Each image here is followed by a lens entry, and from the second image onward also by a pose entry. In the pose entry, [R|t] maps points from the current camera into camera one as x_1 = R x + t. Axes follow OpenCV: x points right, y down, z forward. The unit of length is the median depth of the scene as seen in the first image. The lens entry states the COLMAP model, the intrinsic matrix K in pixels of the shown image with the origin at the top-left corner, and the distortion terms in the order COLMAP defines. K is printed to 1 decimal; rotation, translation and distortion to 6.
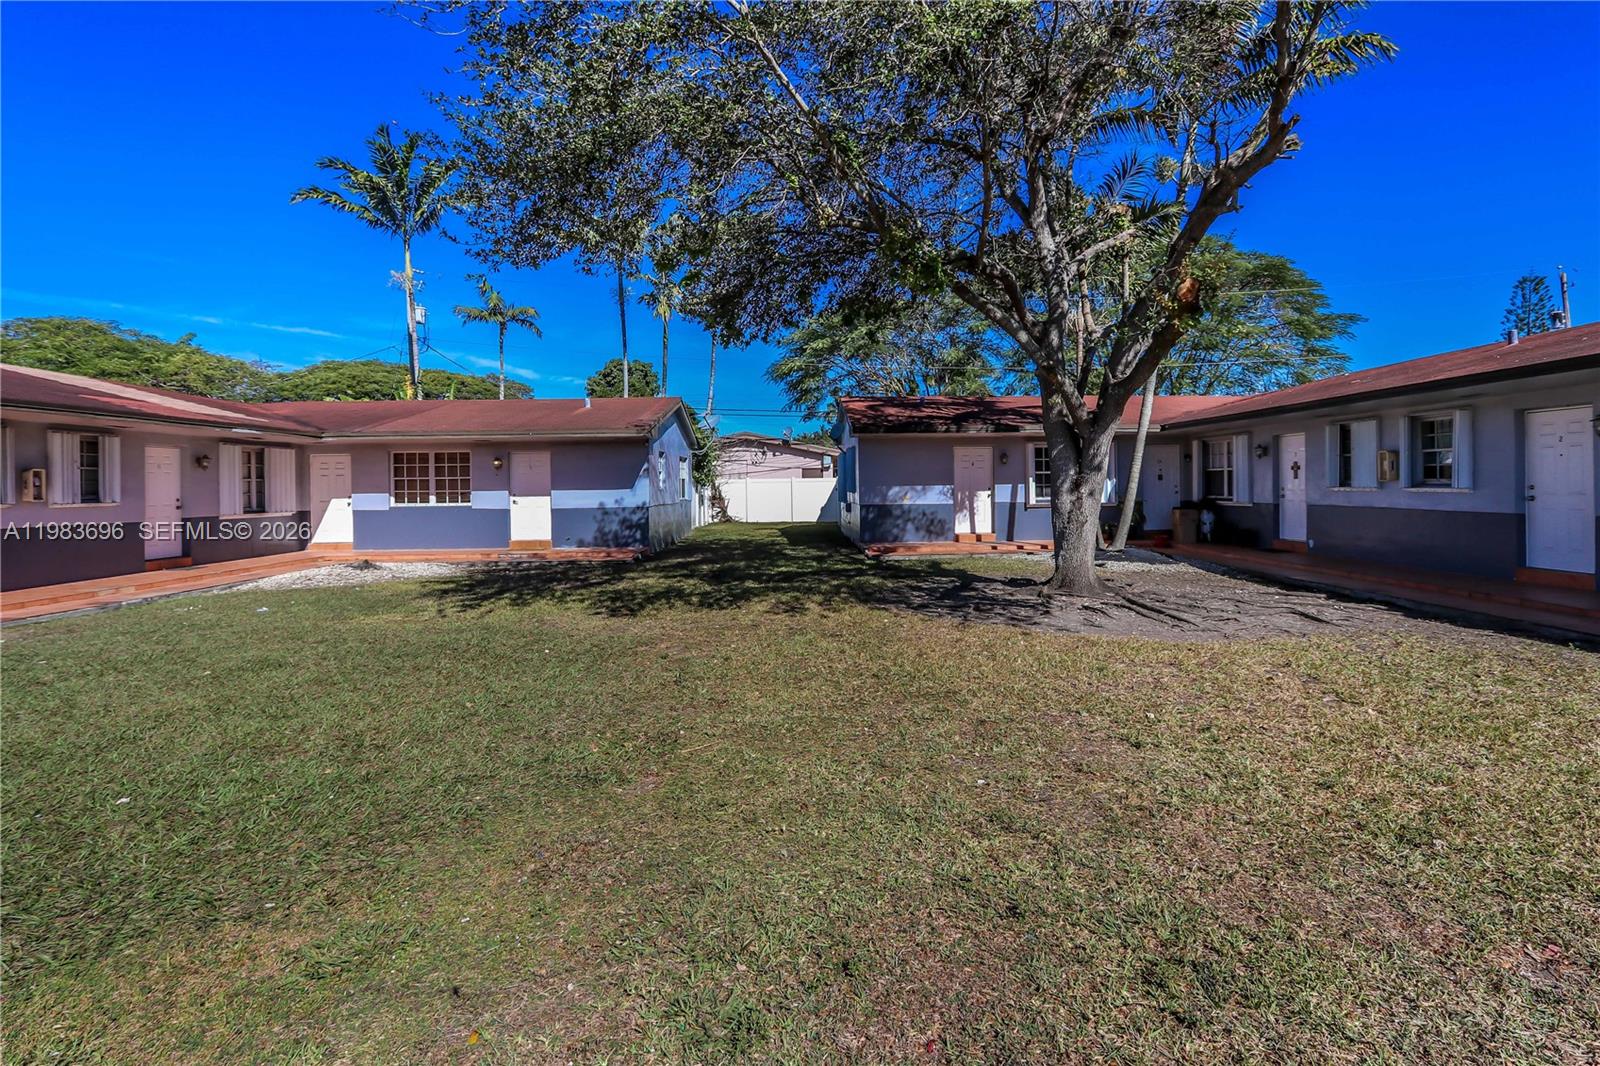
lens RADIAL K [[790.0, 0, 853.7], [0, 790.0, 486.5], [0, 0, 1]] dist [-0.000290, 0.000075]
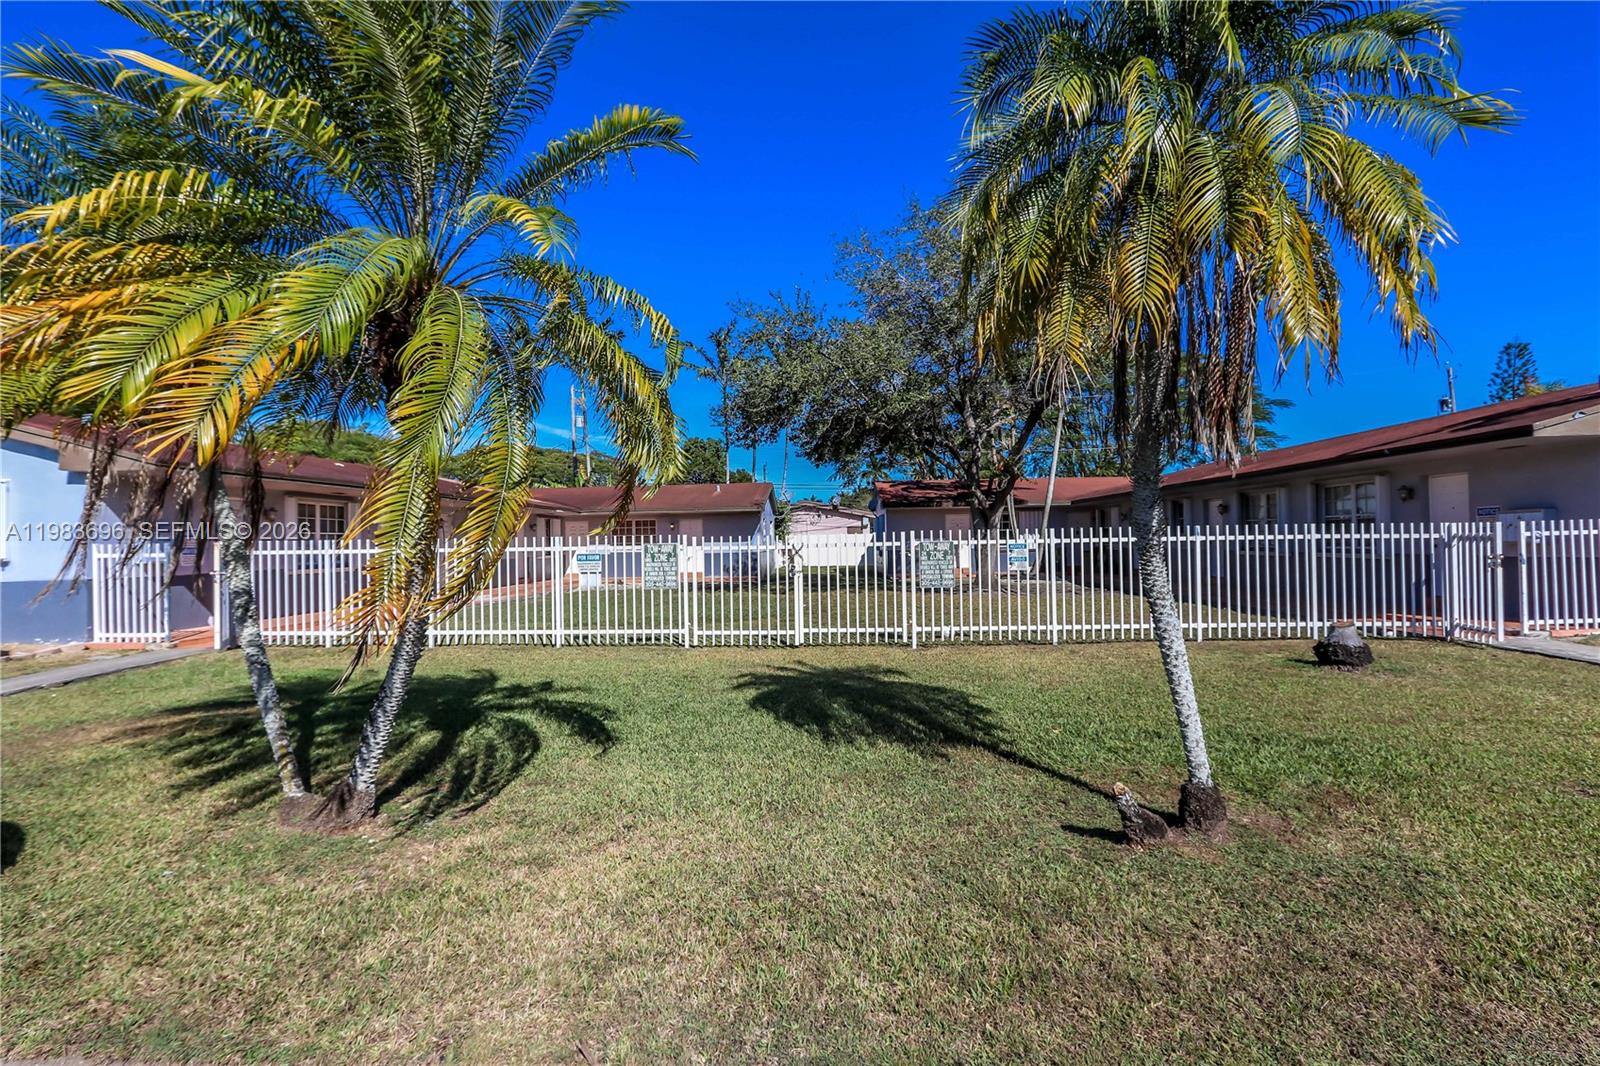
lens RADIAL K [[738.9, 0, 800.0], [0, 738.9, 533.0], [0, 0, 1]] dist [-0.000407, -0.000008]
pose [[0.993006, -0.005583, -0.117930, 0.006279], [0.004426, 0.999939, -0.010070, 0.001155], [0.117979, 0.009478, 0.992971, -0.361694]]
